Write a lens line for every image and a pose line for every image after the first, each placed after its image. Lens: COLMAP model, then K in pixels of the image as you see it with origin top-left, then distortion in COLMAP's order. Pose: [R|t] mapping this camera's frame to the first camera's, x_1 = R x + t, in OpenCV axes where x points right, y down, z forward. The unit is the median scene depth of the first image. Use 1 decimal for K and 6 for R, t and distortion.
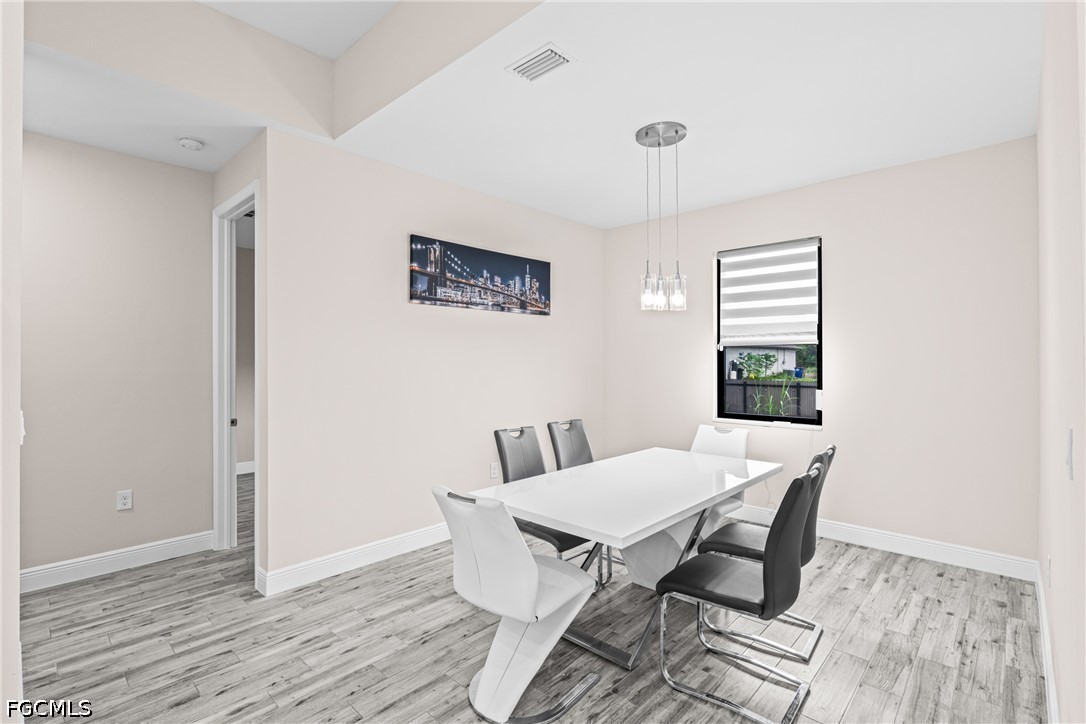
lens RADIAL K [[504.0, 0, 537.2], [0, 504.0, 363.4], [0, 0, 1]] dist [-0.004108, 0.000109]
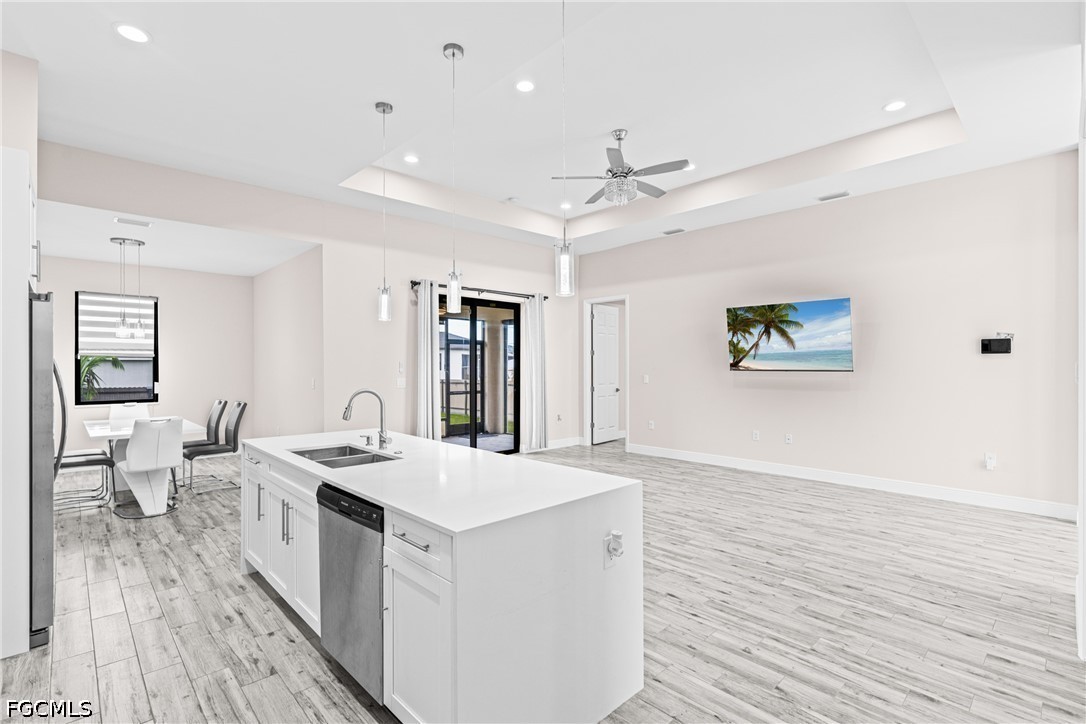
lens RADIAL K [[504.0, 0, 537.2], [0, 504.0, 363.4], [0, 0, 1]] dist [-0.004108, 0.000109]
pose [[0.060004, 0.004532, 0.998188, -1.006981], [0.009117, 0.999945, -0.005088, 0.006575], [-0.998157, 0.009406, 0.059959, -0.404943]]
